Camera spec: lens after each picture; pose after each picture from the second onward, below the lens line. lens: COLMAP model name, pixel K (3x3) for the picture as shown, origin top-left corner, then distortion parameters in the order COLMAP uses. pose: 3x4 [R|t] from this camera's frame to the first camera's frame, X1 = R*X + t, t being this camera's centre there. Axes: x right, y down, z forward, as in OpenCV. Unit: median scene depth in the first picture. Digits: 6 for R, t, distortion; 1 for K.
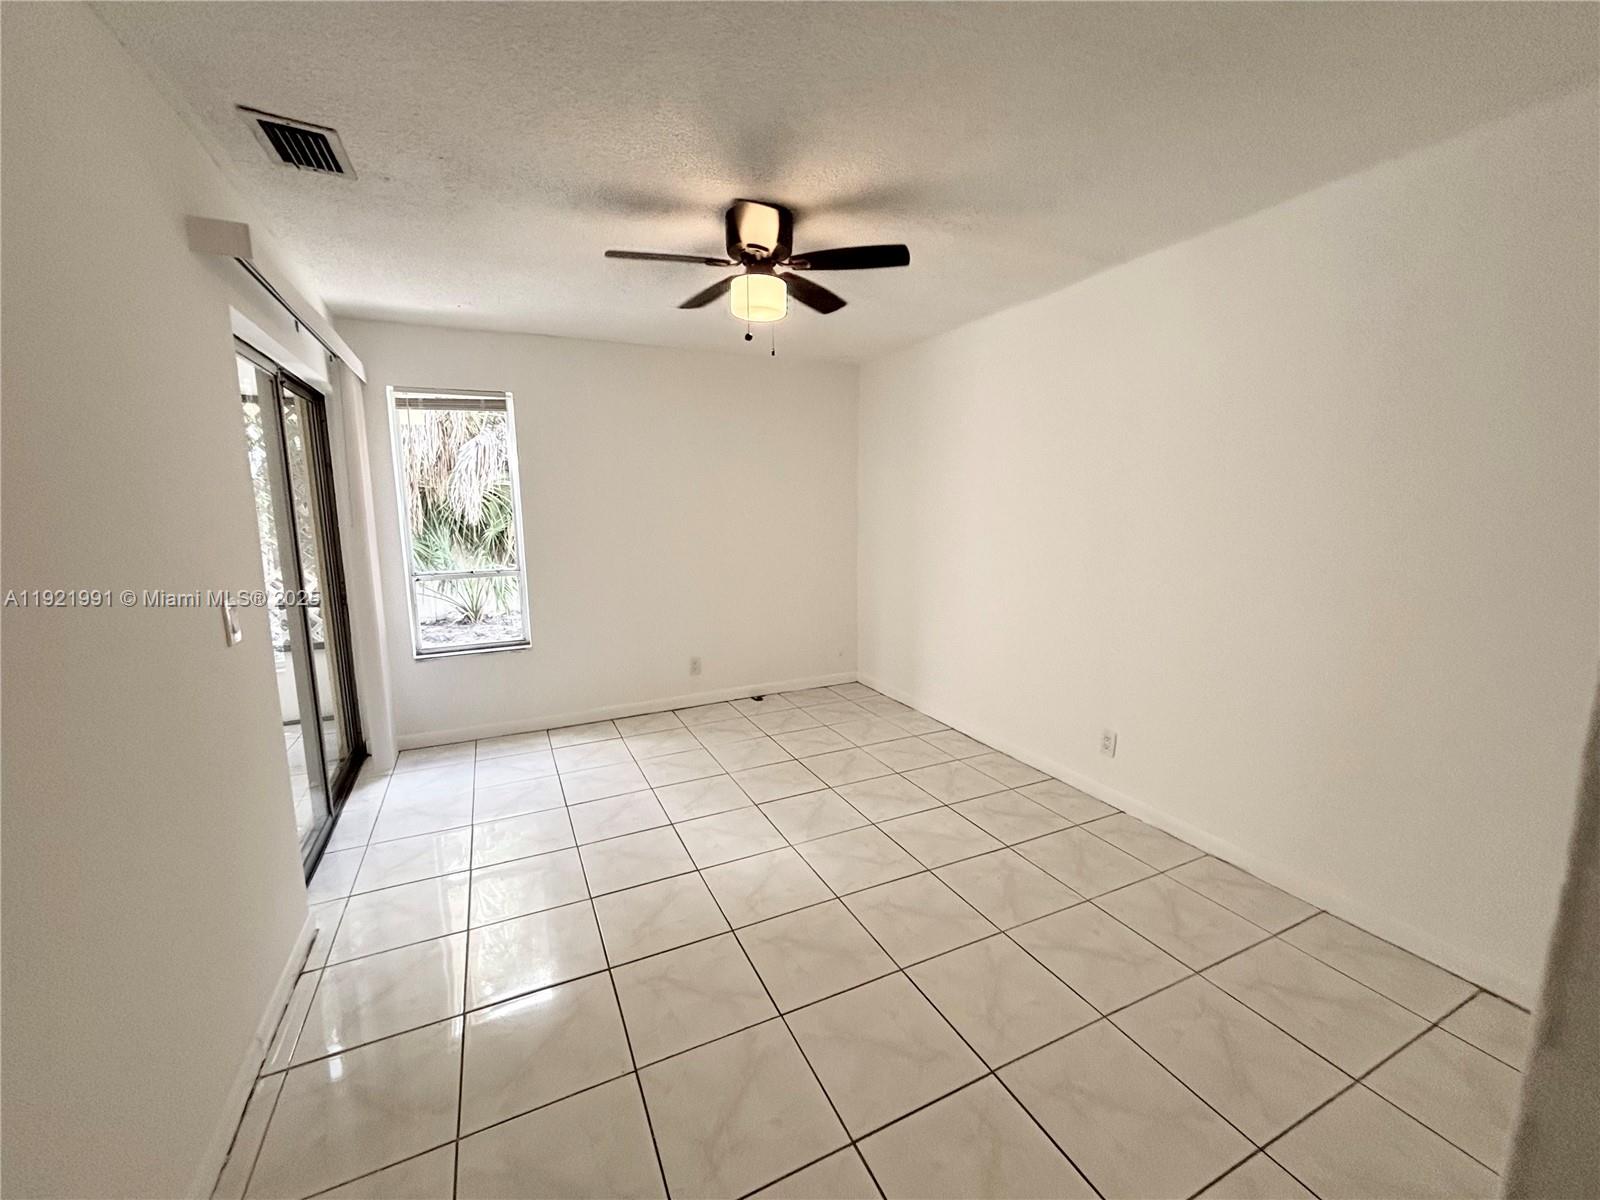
lens RADIAL K [[638.5, 0, 813.6], [0, 638.5, 607.0], [0, 0, 1]] dist [0.000631, -0.000430]
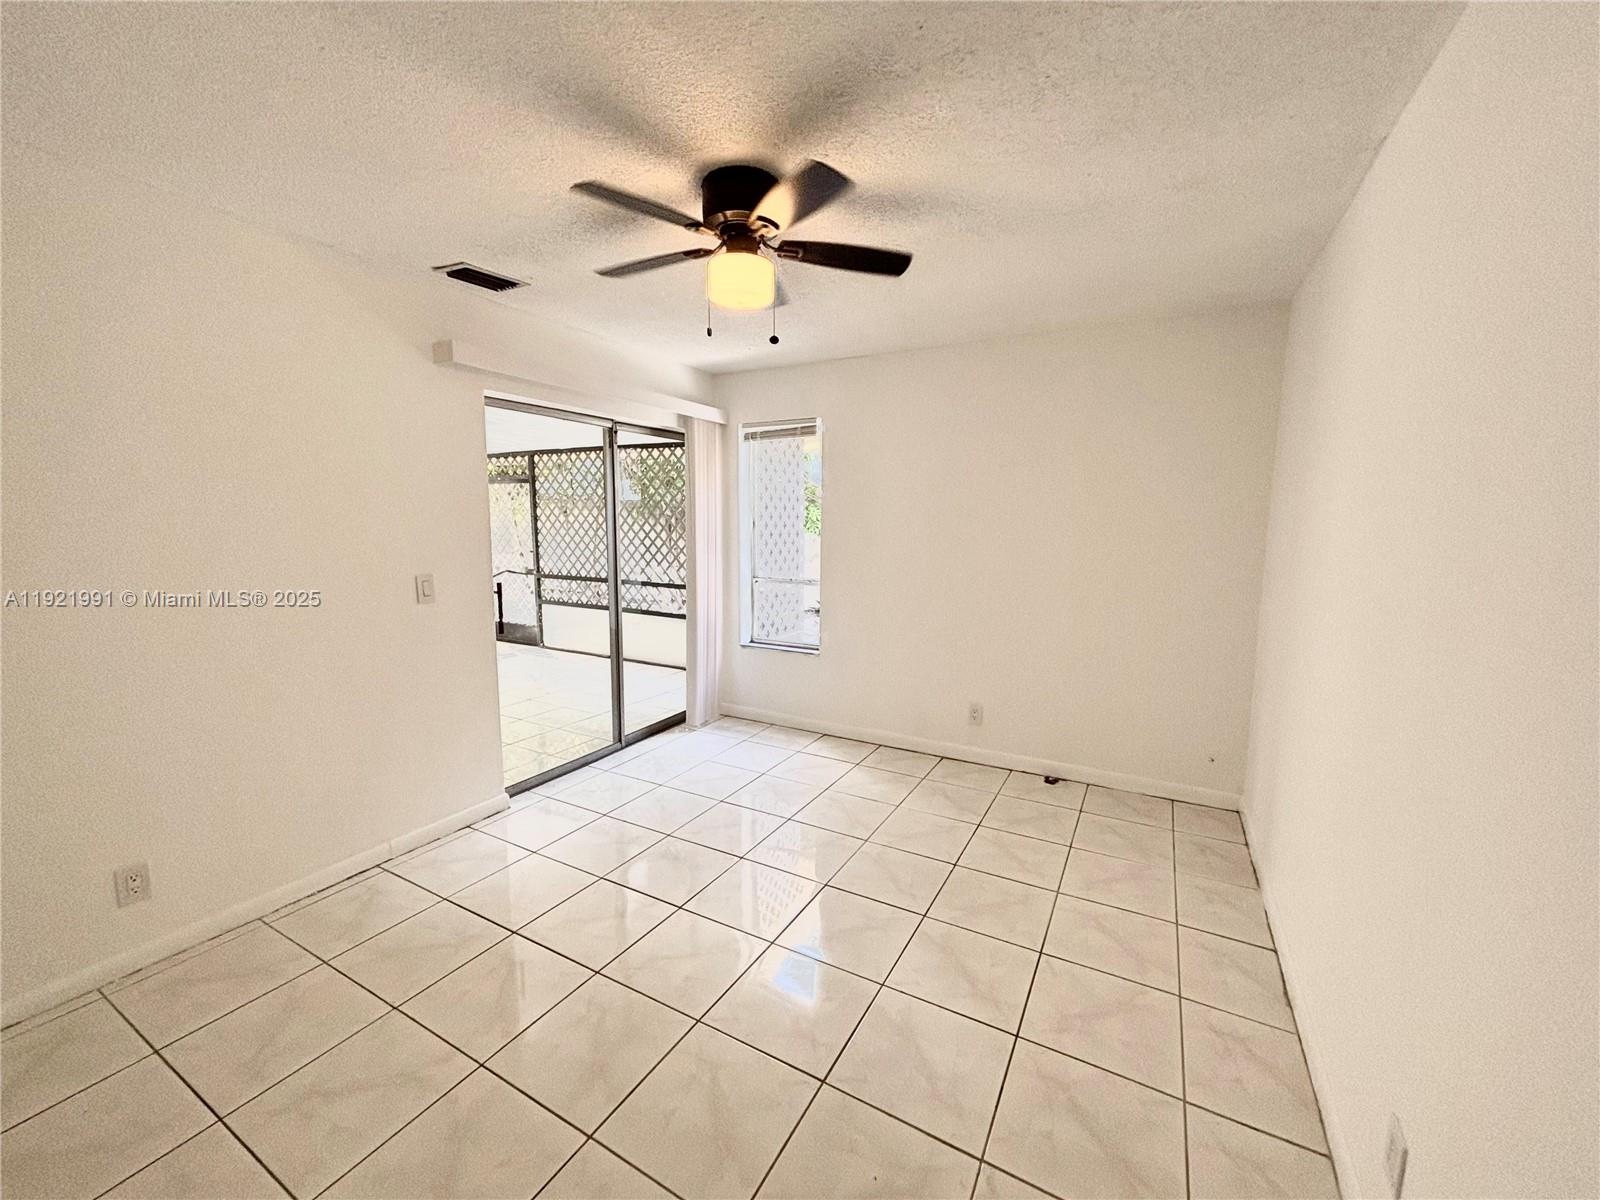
lens RADIAL K [[638.5, 0, 778.5], [0, 638.5, 590.4], [0, 0, 1]] dist [0.000631, -0.000430]
pose [[0.568628, 0.105066, -0.815857, 0.393429], [-0.152848, 0.988033, 0.020708, -0.054947], [0.808269, 0.112927, 0.577882, 0.336563]]
